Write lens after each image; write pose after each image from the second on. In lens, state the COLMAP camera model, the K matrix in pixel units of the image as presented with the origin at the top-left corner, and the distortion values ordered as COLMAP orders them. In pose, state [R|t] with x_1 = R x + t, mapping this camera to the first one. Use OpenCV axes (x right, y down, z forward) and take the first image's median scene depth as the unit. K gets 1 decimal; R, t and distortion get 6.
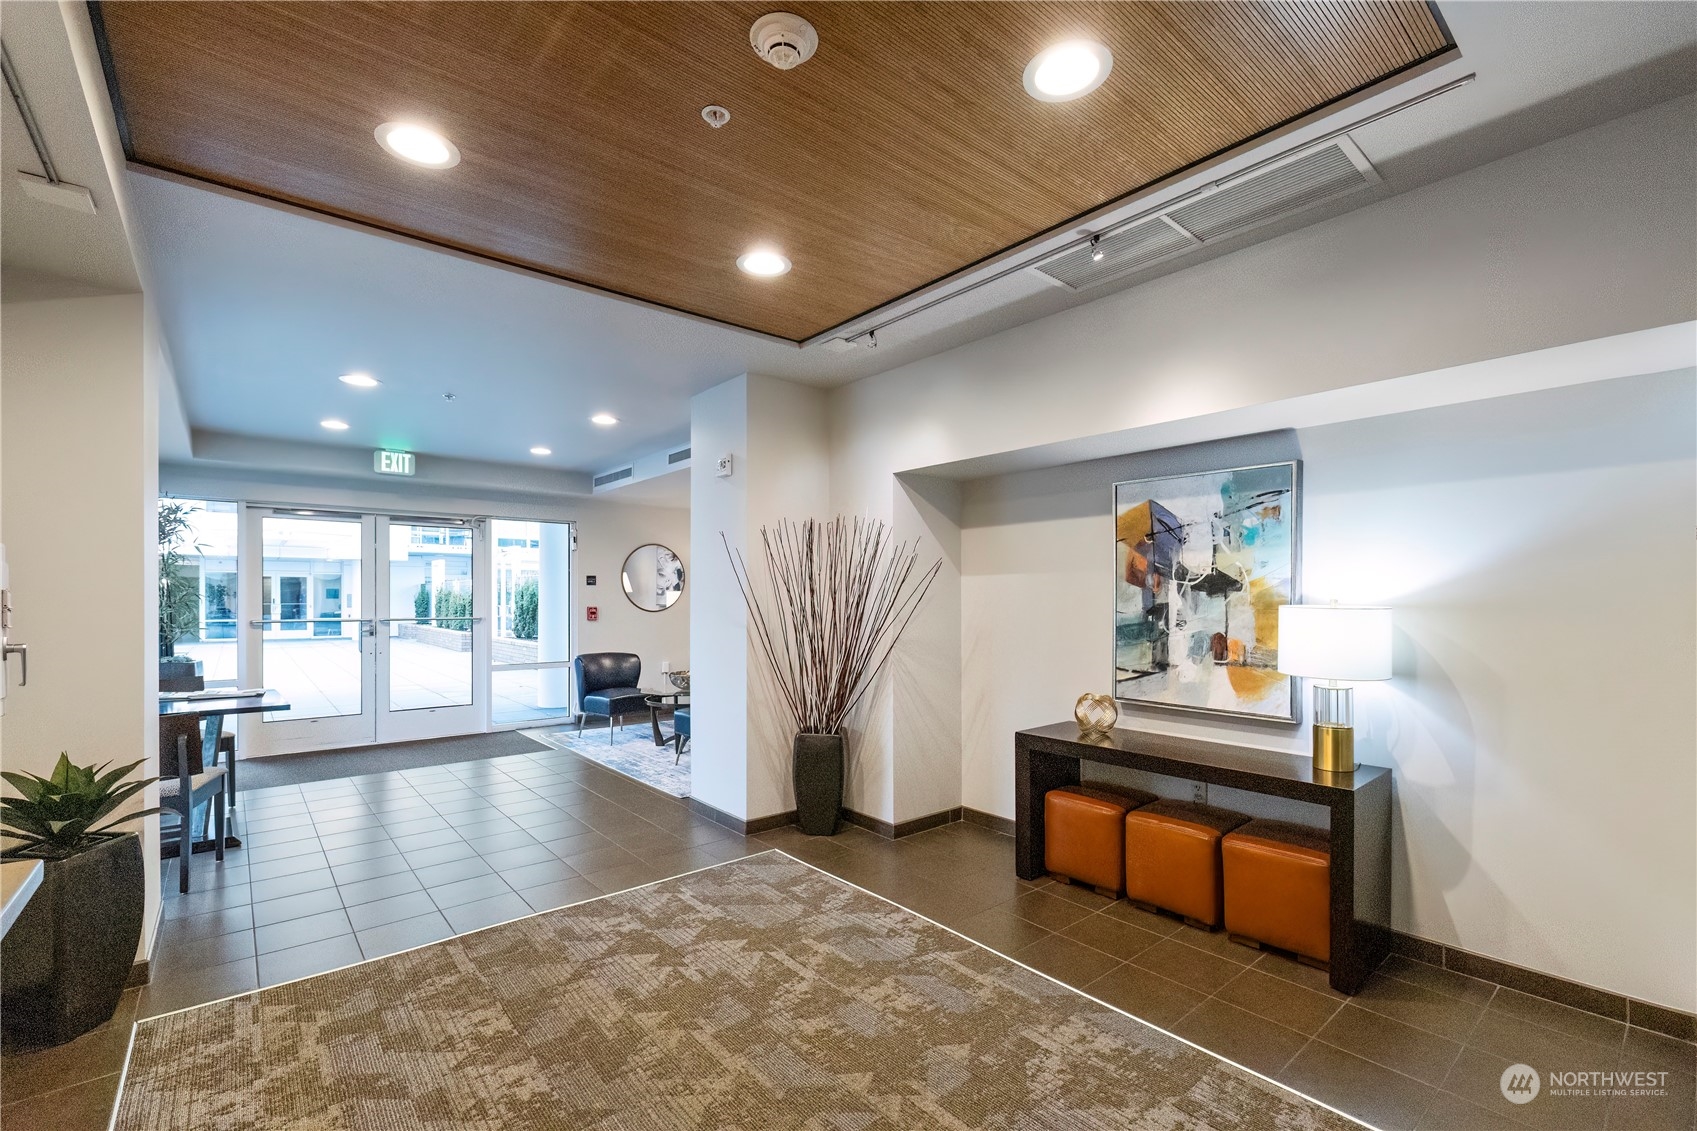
lens RADIAL K [[738.3, 0, 859.6], [0, 738.3, 596.2], [0, 0, 1]] dist [0.002966, -0.001473]
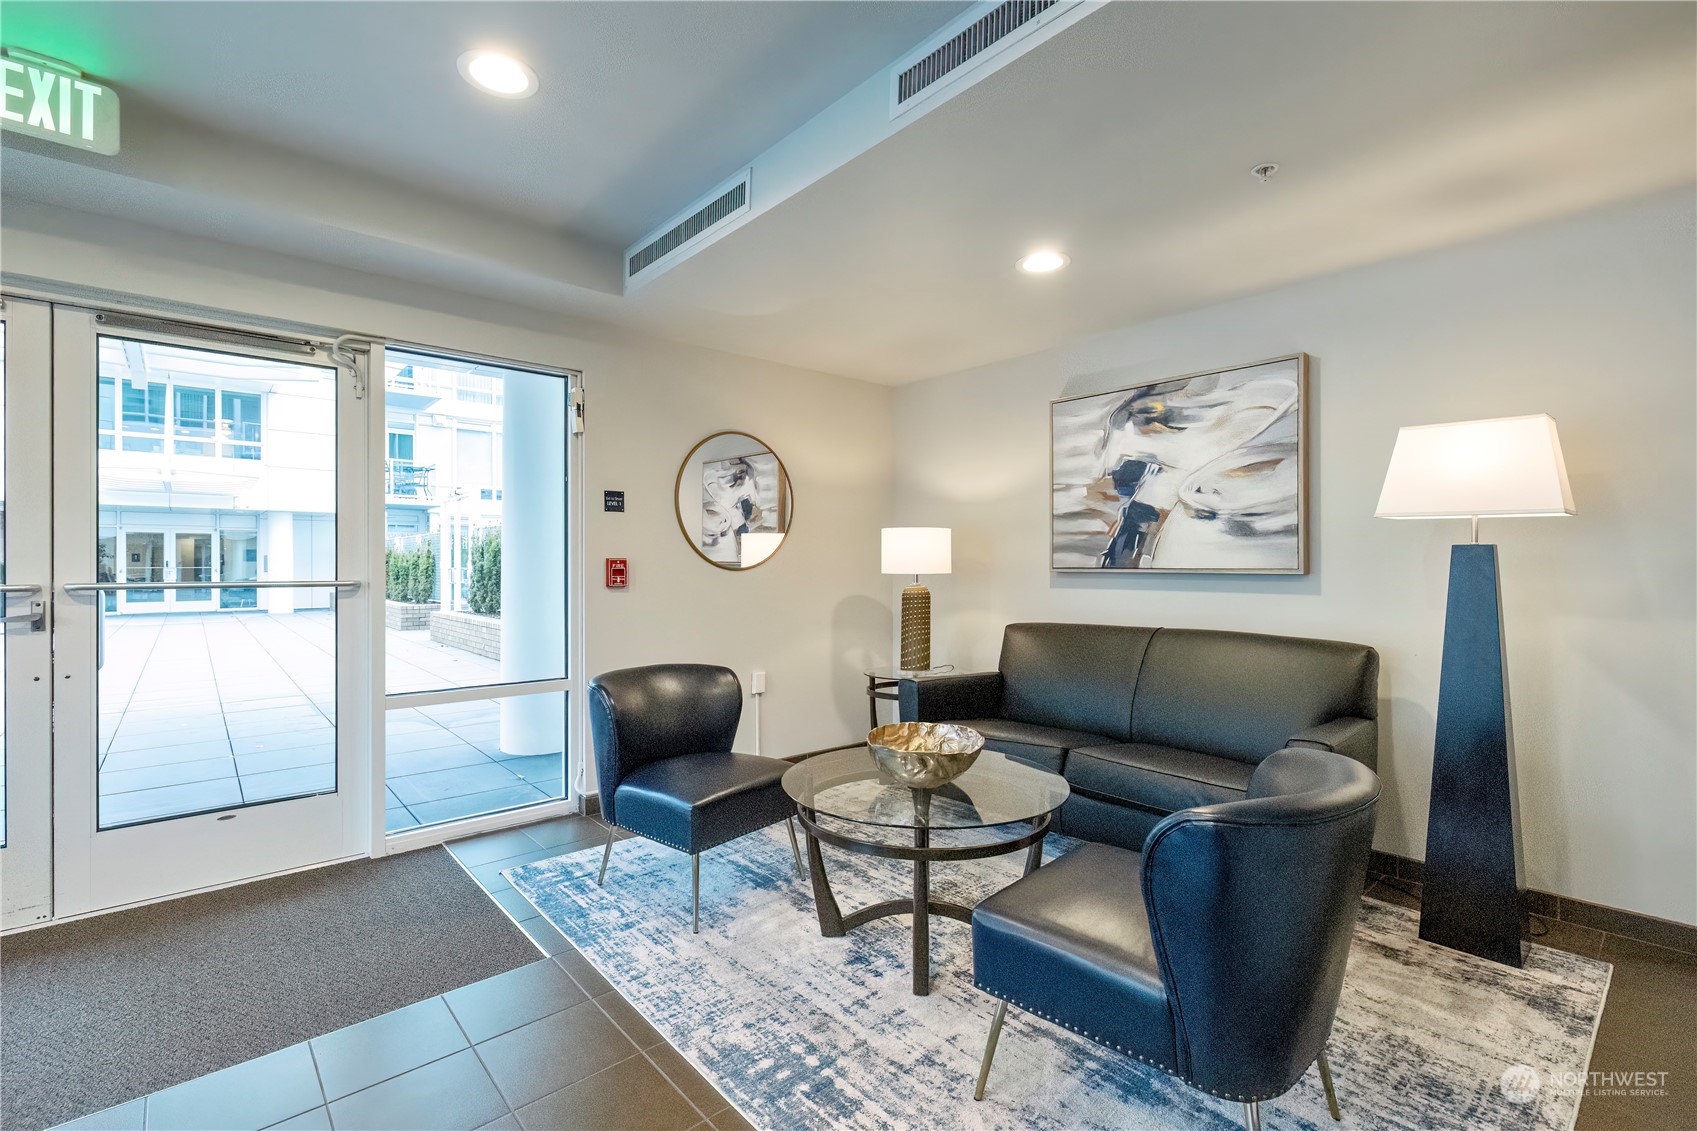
lens RADIAL K [[738.3, 0, 847.1], [0, 738.3, 567.4], [0, 0, 1]] dist [0.002966, -0.001473]
pose [[0.999772, 0.001637, 0.021306, -0.229557], [-0.001728, 0.999989, 0.004257, 0.017610], [-0.021298, -0.004293, 0.999764, 0.540629]]
